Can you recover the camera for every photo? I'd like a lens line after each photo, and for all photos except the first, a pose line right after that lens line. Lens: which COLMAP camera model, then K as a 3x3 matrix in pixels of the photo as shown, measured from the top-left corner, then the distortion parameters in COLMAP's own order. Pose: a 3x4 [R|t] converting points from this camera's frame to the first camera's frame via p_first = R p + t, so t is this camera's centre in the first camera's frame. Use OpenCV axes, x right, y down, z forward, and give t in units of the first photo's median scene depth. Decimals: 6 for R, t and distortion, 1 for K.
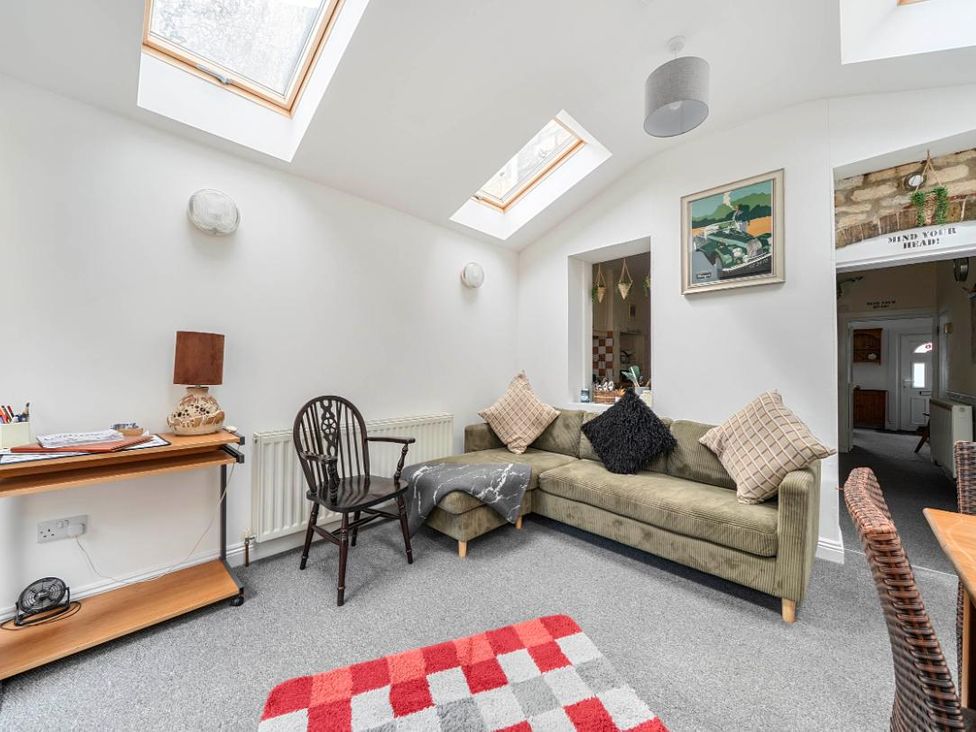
lens RADIAL K [[375.2, 0, 482.1], [0, 375.2, 363.6], [0, 0, 1]] dist [0.001612, -0.000038]
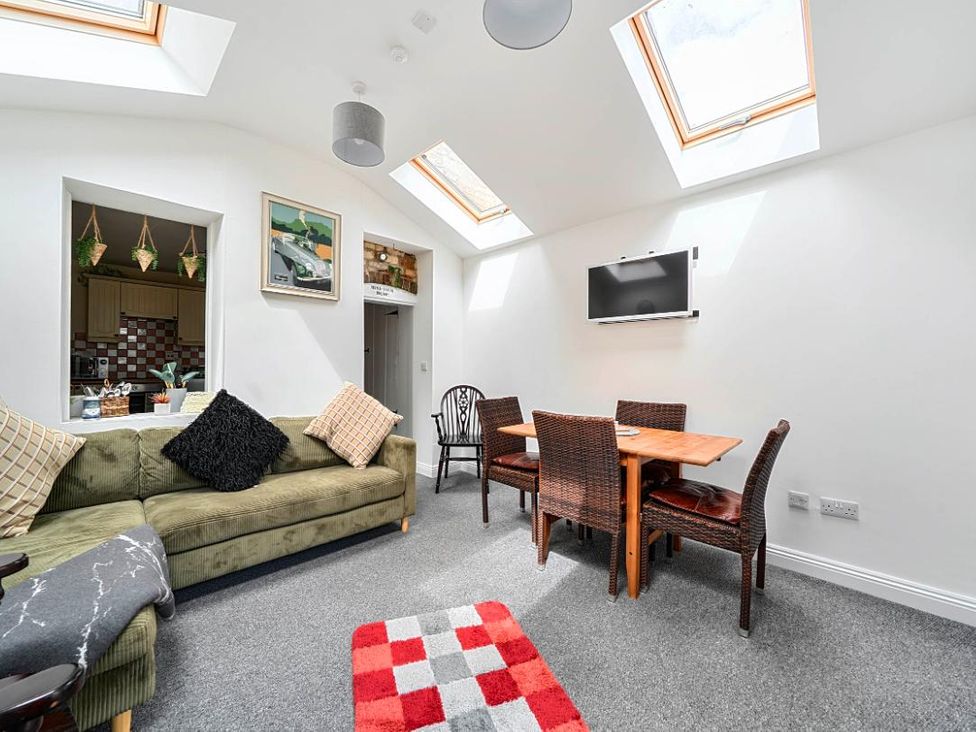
lens RADIAL K [[404.1, 0, 438.6], [0, 404.1, 365.5], [0, 0, 1]] dist [-0.001583, 0.000119]
pose [[0.041941, -0.004604, 0.999109, -0.589452], [-0.019232, 0.999800, 0.005414, -0.004187], [-0.998935, -0.019442, 0.041844, 0.569291]]
